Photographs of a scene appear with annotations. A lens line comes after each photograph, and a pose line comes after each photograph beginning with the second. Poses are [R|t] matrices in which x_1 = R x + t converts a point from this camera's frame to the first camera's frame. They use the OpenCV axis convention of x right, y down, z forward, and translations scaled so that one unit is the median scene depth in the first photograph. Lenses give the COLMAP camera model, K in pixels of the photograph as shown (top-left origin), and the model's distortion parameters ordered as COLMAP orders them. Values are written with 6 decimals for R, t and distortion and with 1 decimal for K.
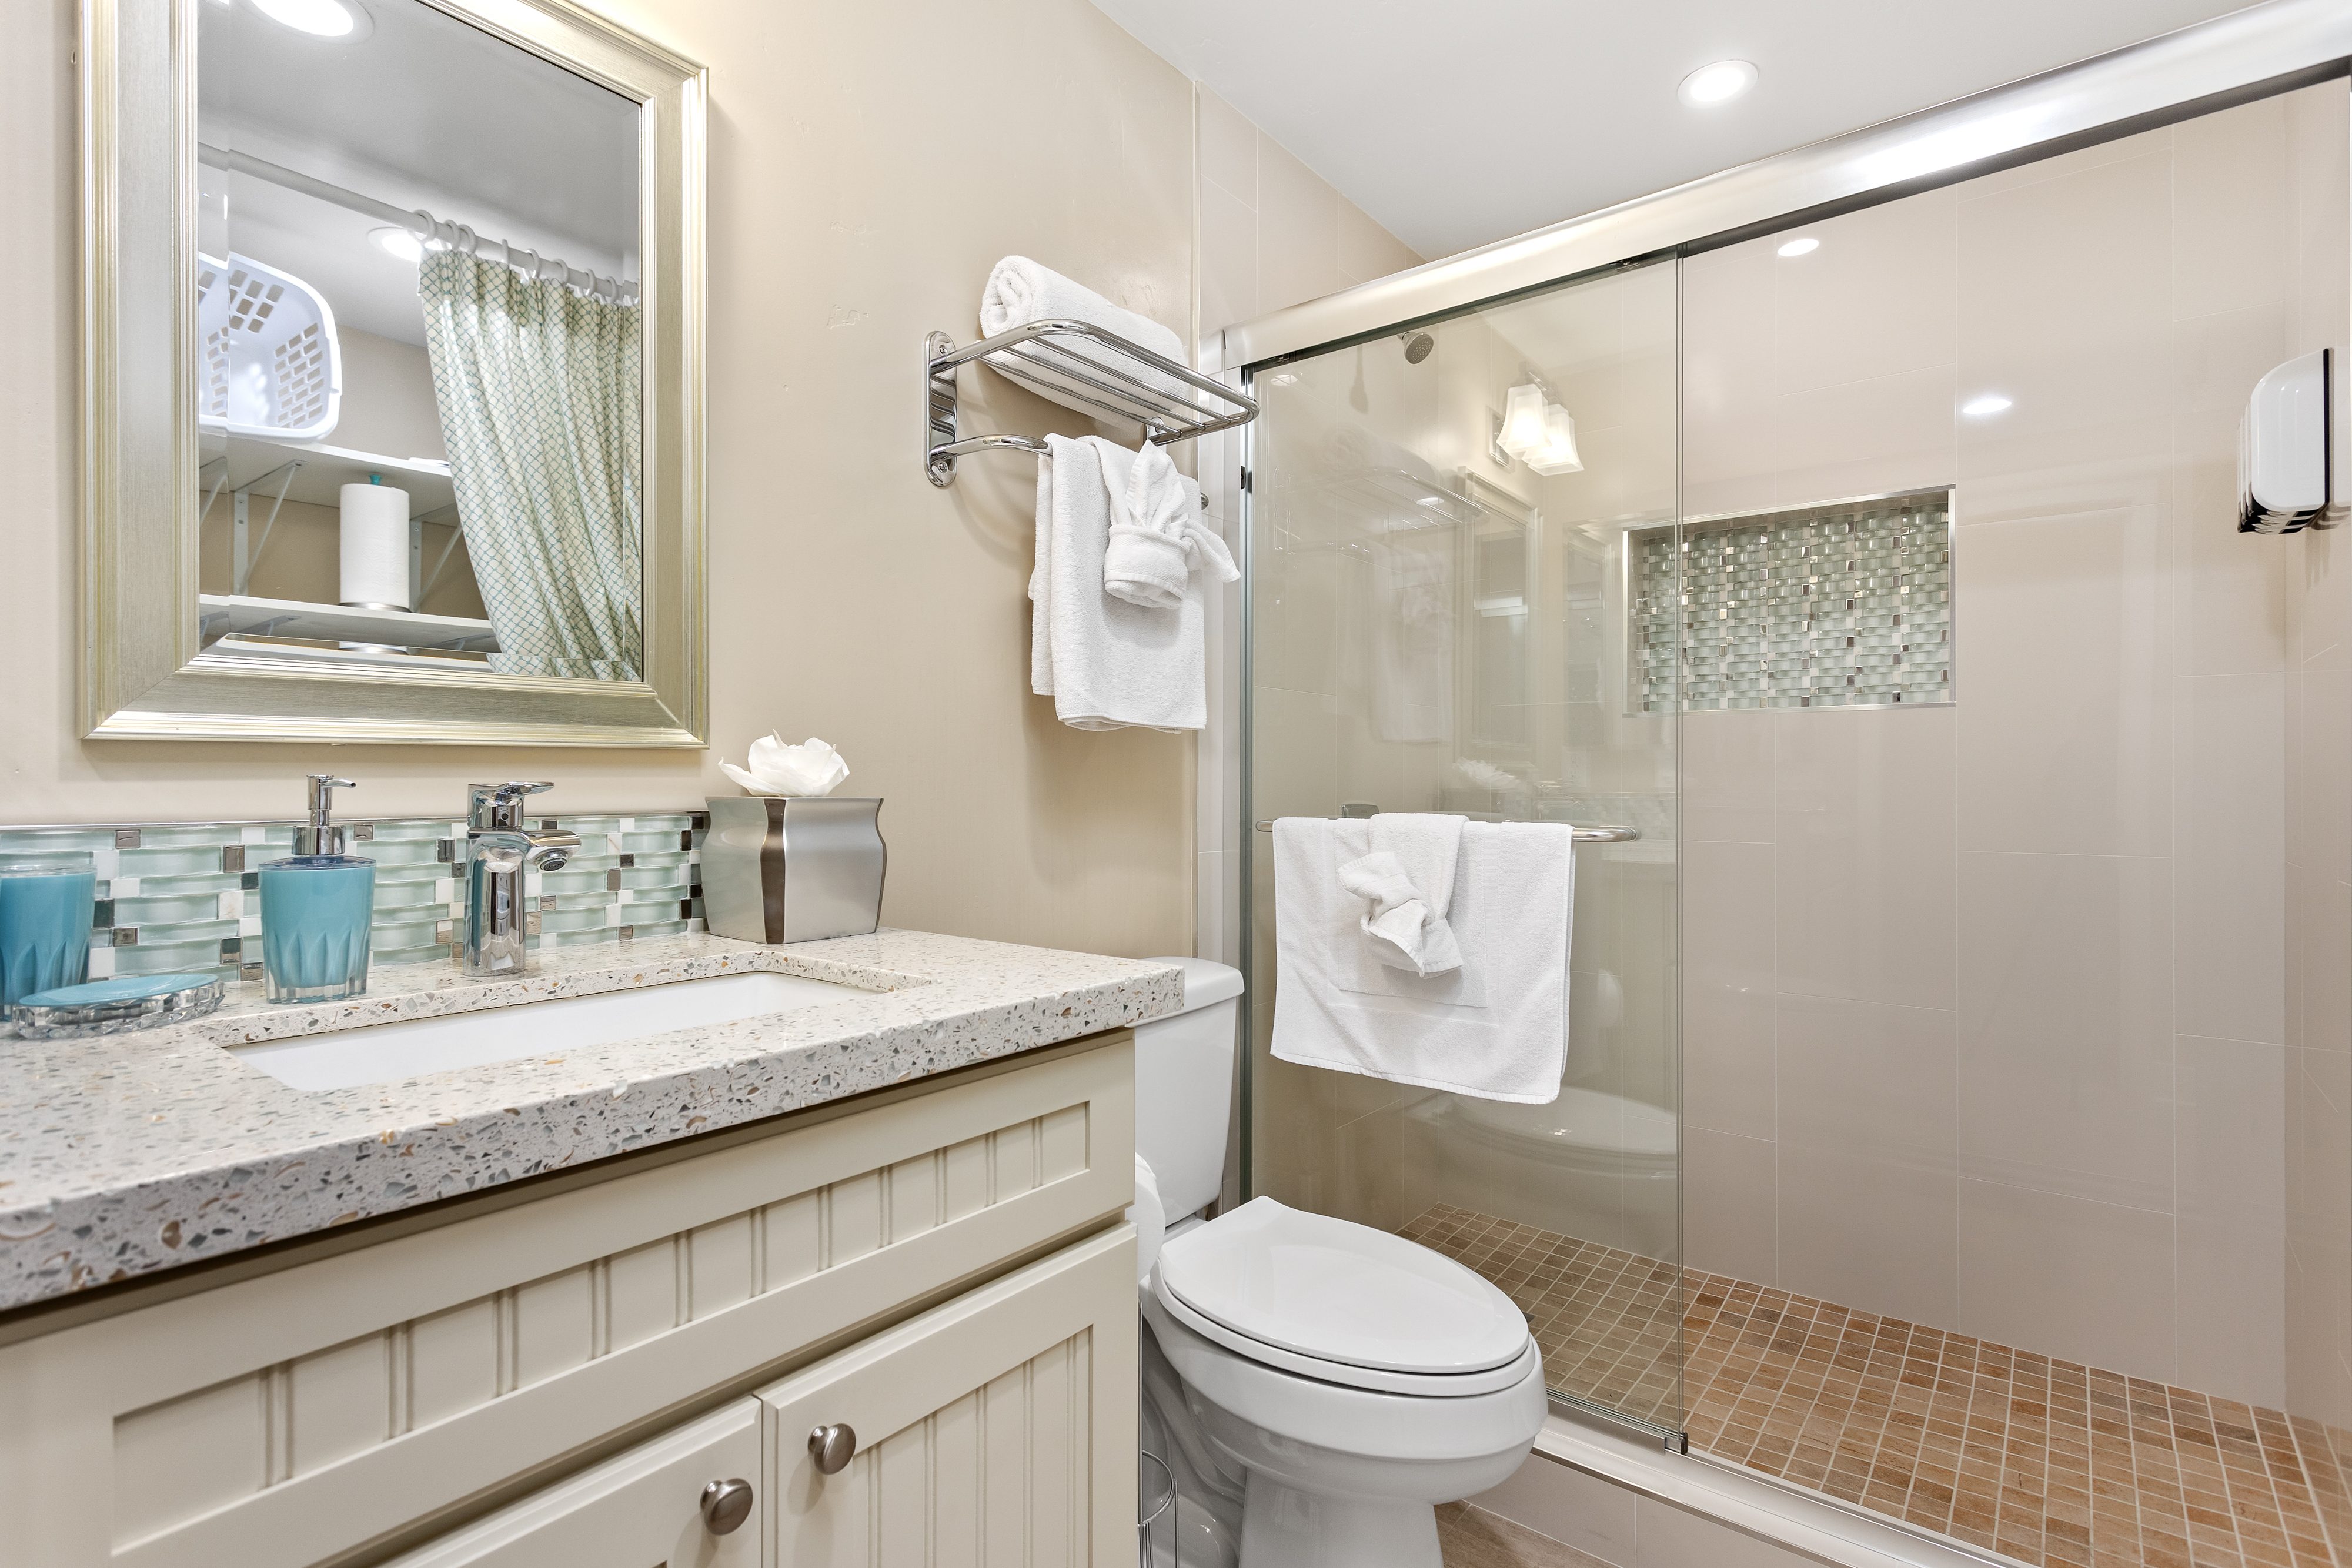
lens RADIAL K [[1104.5, 0, 1172.8], [0, 1104.5, 764.3], [0, 0, 1]] dist [-0.000070, 0.000726]
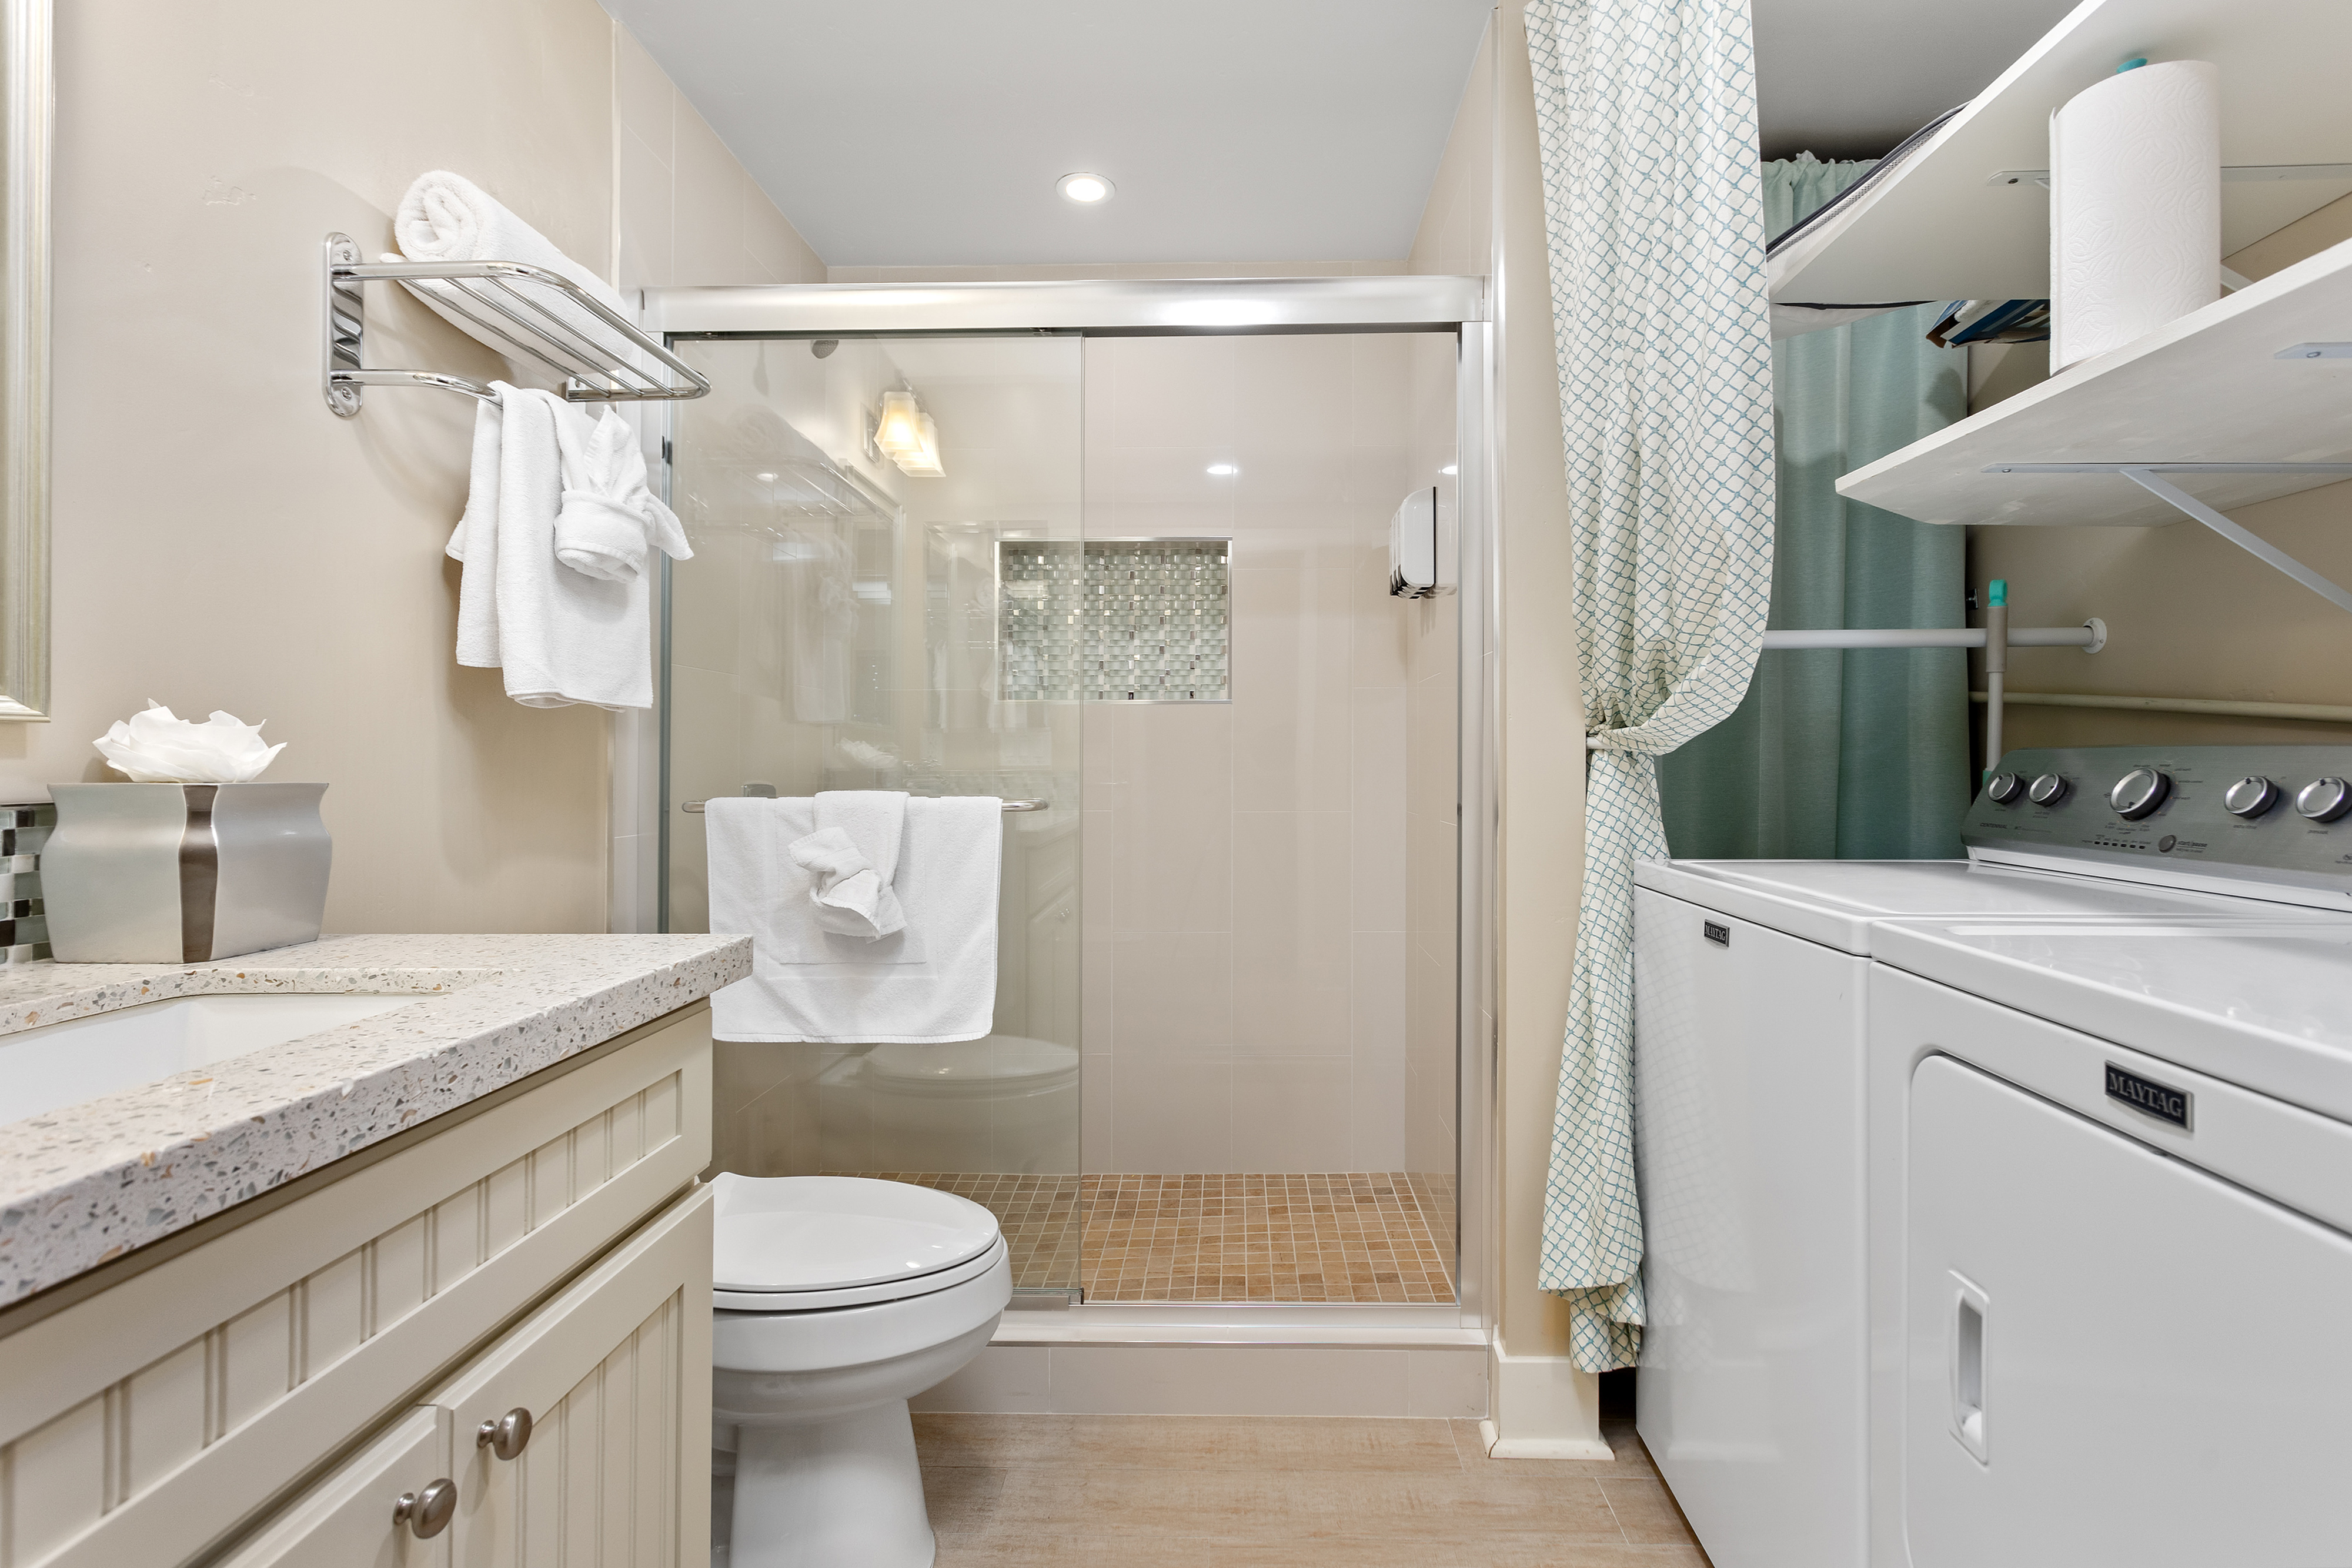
lens RADIAL K [[1159.3, 0, 1180.9], [0, 1159.3, 736.4], [0, 0, 1]] dist [-0.000695, -0.000043]
pose [[0.796576, 0.008748, 0.604475, -0.230092], [-0.005045, 0.999957, -0.007823, -0.001463], [-0.604517, 0.003182, 0.796586, -0.097878]]
